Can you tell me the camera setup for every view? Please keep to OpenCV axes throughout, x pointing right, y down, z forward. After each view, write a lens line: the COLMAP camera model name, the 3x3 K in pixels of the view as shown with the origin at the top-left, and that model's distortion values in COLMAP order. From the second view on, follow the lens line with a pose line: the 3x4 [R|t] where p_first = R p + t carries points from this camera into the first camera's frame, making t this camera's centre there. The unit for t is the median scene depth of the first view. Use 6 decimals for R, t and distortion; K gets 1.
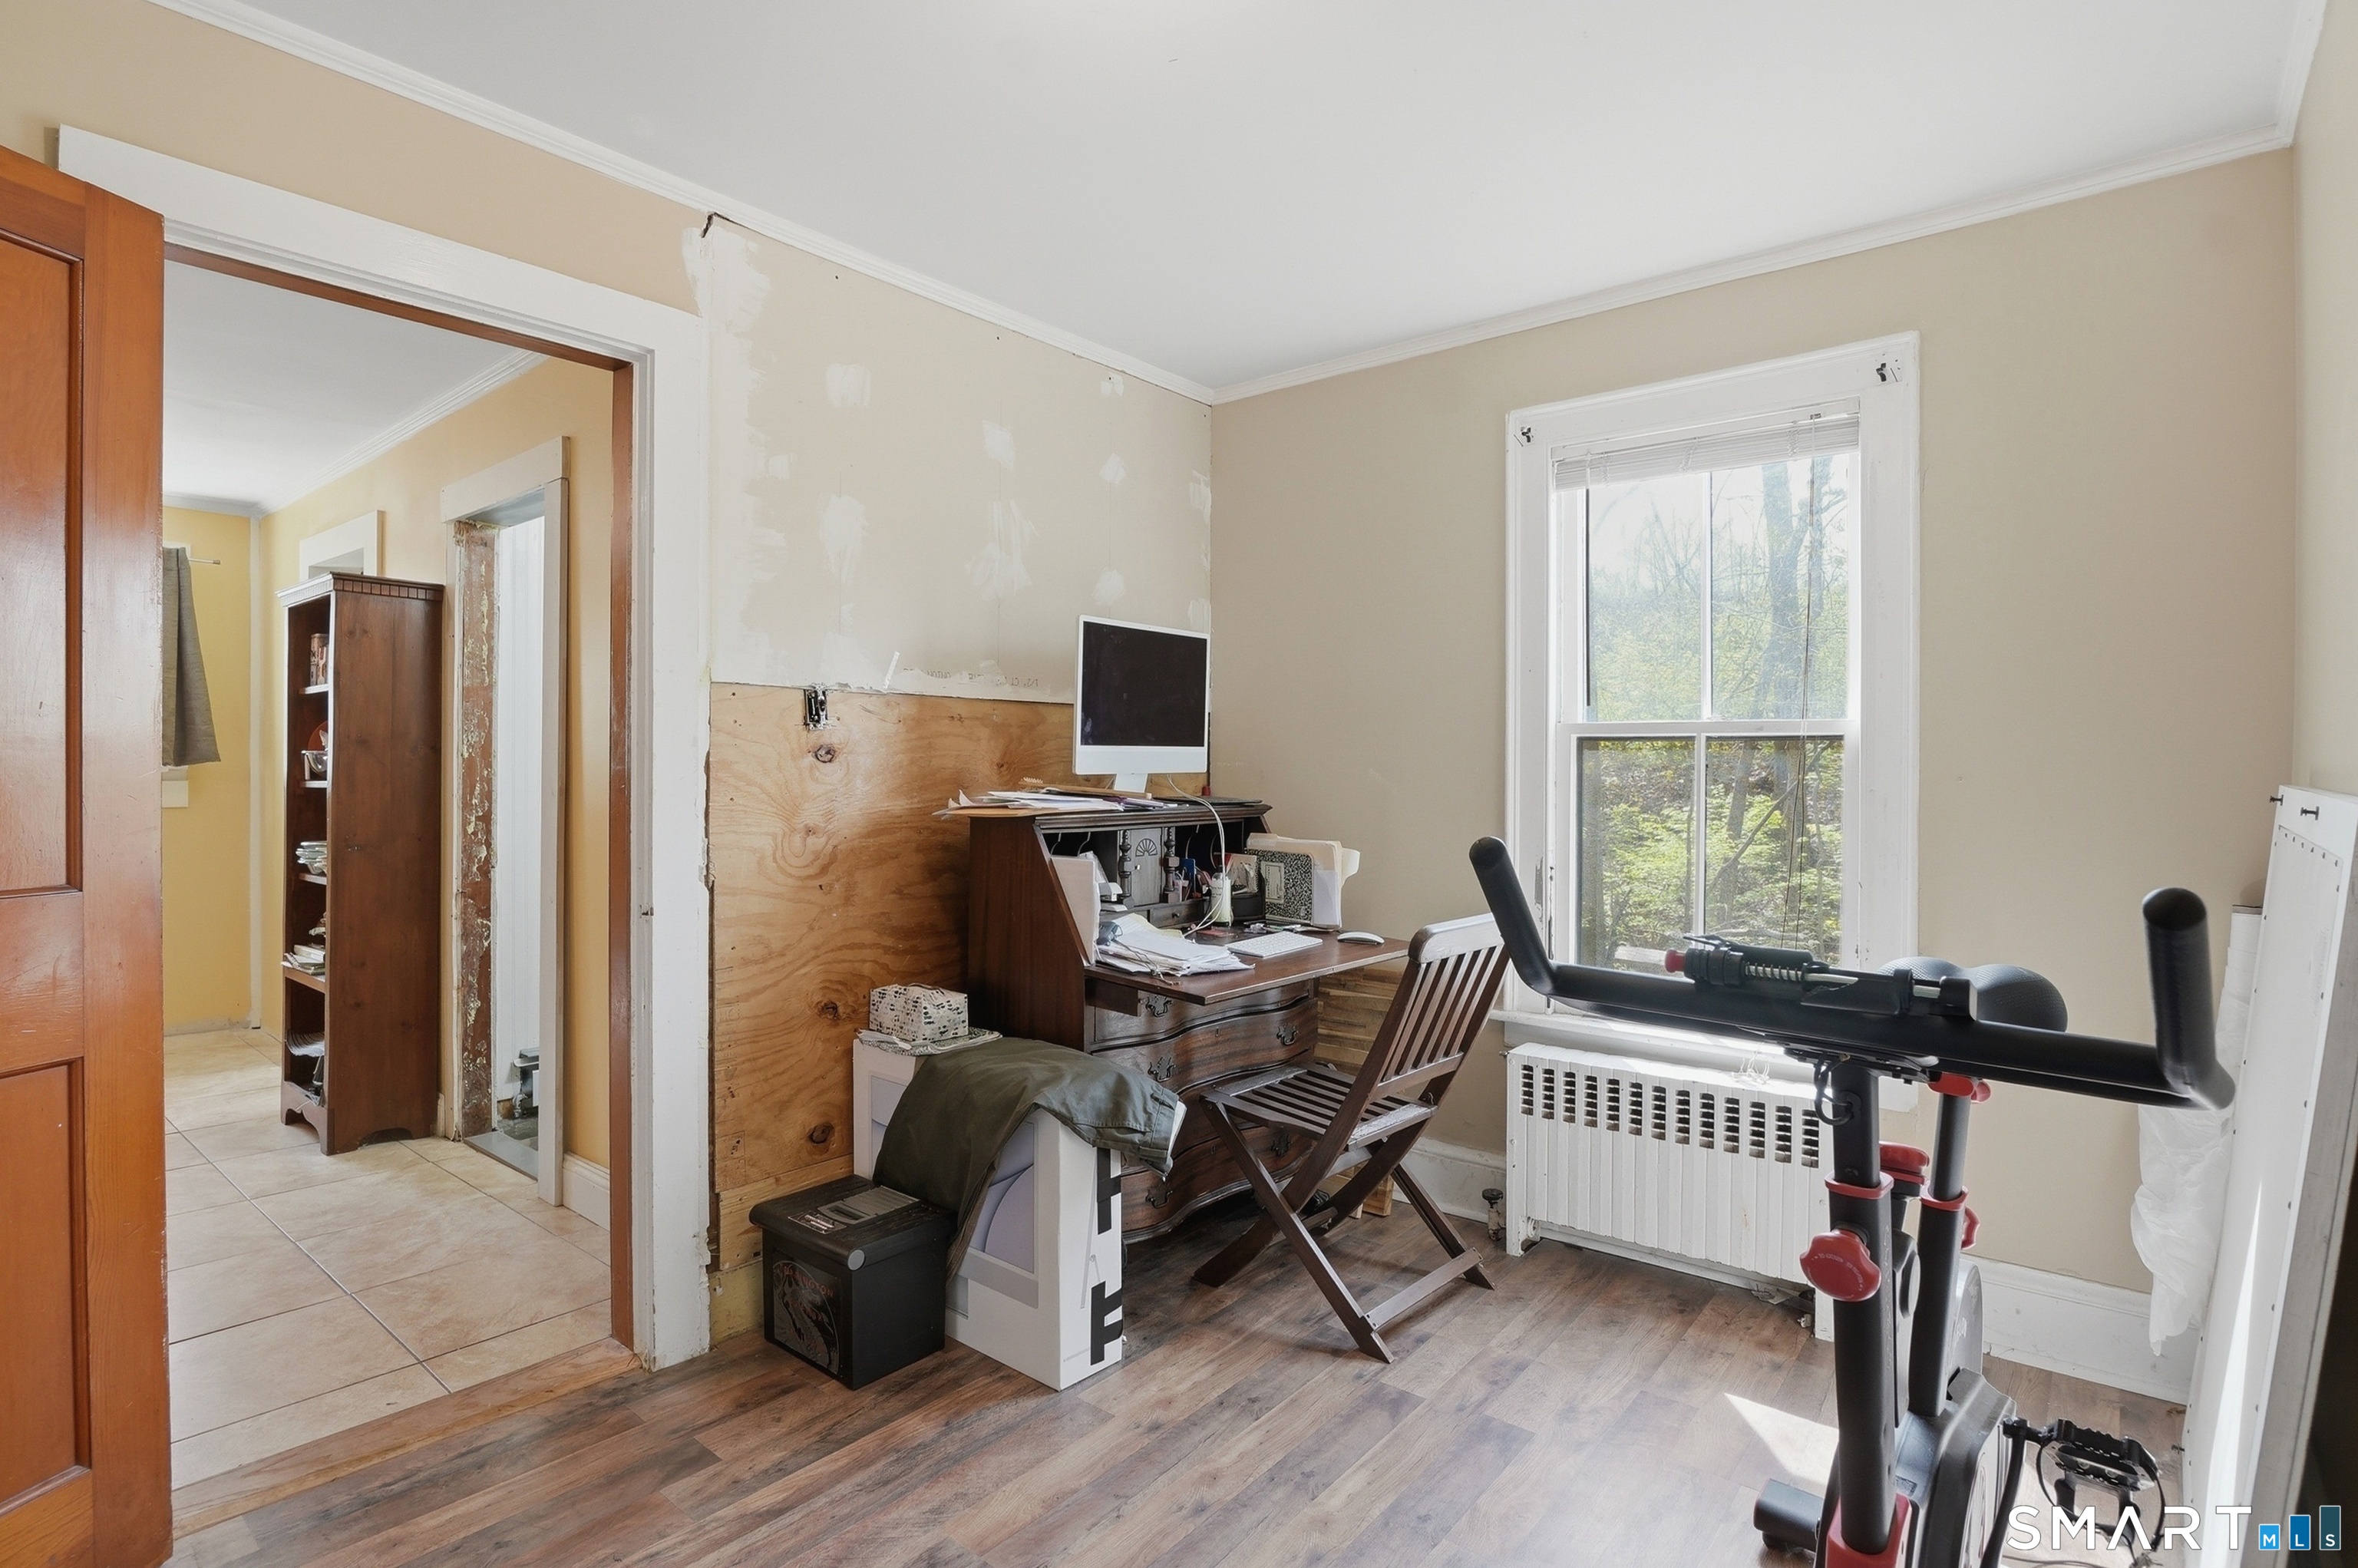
lens RADIAL K [[1167.9, 0, 1169.1], [0, 1167.9, 759.9], [0, 0, 1]] dist [-0.018258, -0.000406]
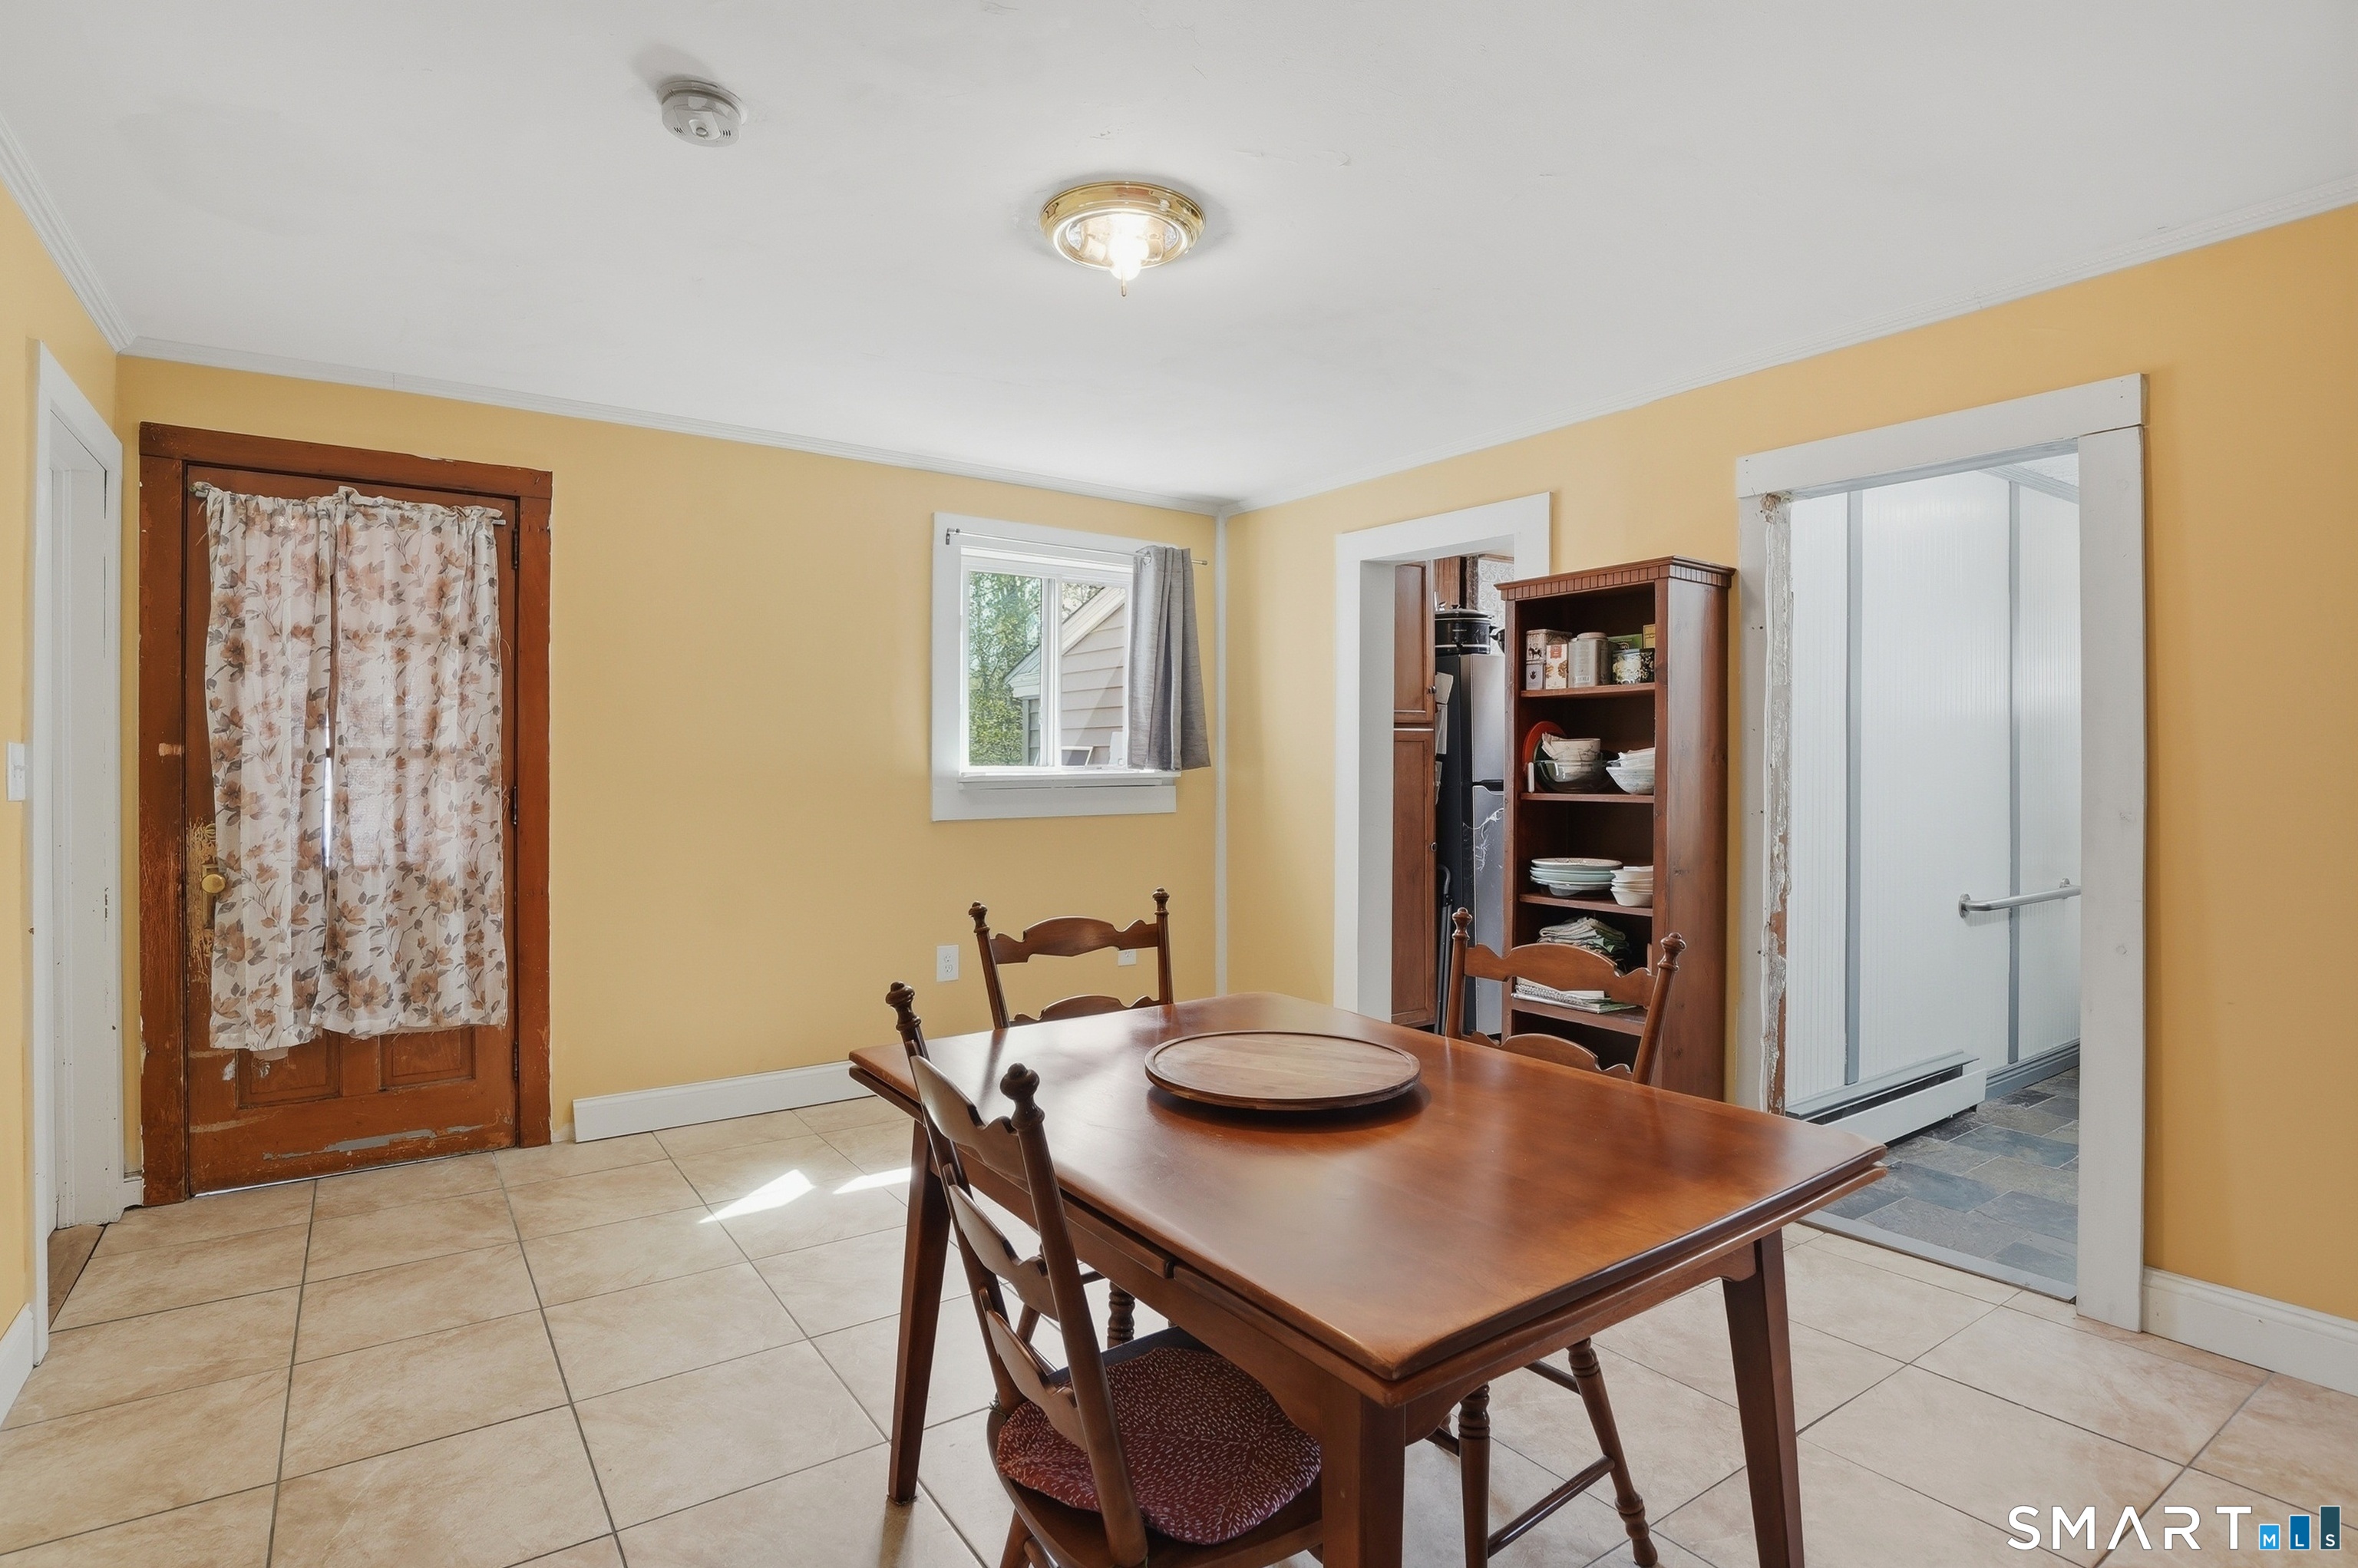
lens RADIAL K [[1167.9, 0, 1169.1], [0, 1167.9, 759.9], [0, 0, 1]] dist [-0.018258, -0.000406]
pose [[0.965990, 0.002533, -0.258567, -0.792661], [-0.001701, 0.999993, 0.003442, -0.010476], [0.258574, -0.002885, 0.965987, 0.048088]]
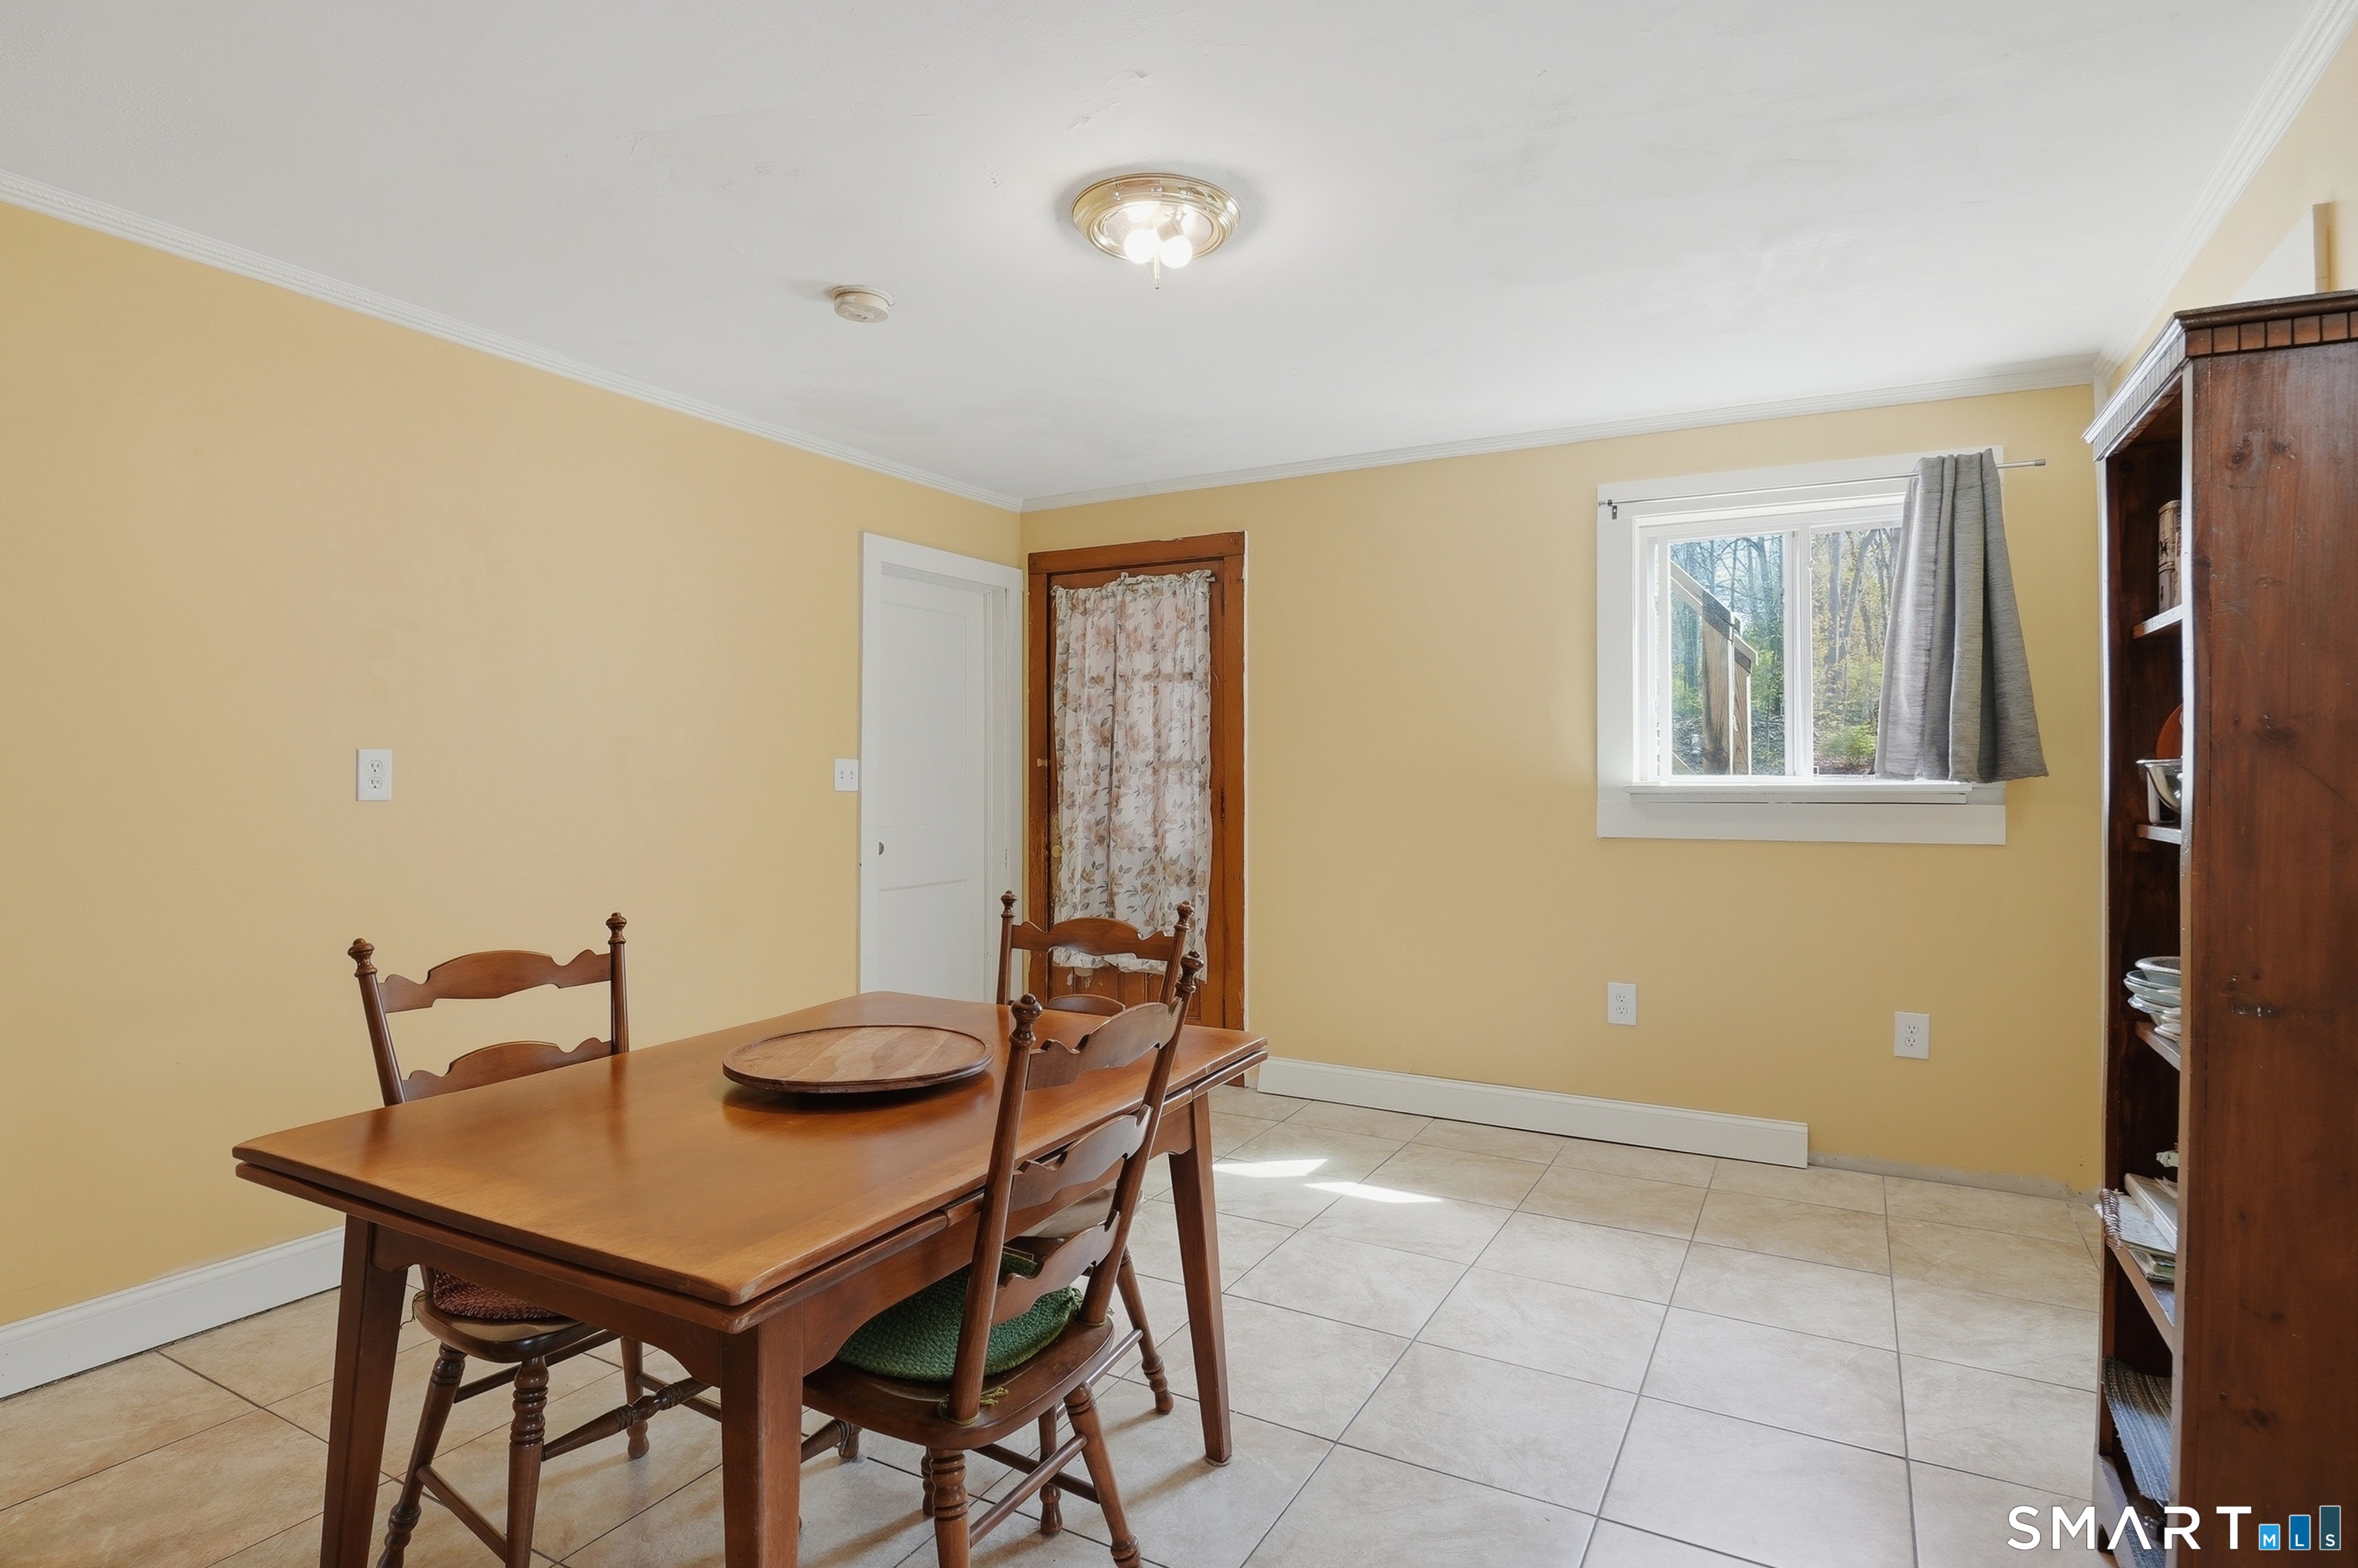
lens RADIAL K [[1211.2, 0, 1183.0], [0, 1211.2, 756.3], [0, 0, 1]] dist [-0.022446, -0.000827]
pose [[0.195904, -0.012234, -0.980547, -0.363850], [0.002908, 0.999925, -0.011894, -0.004532], [0.980619, -0.000522, 0.195925, 0.540855]]
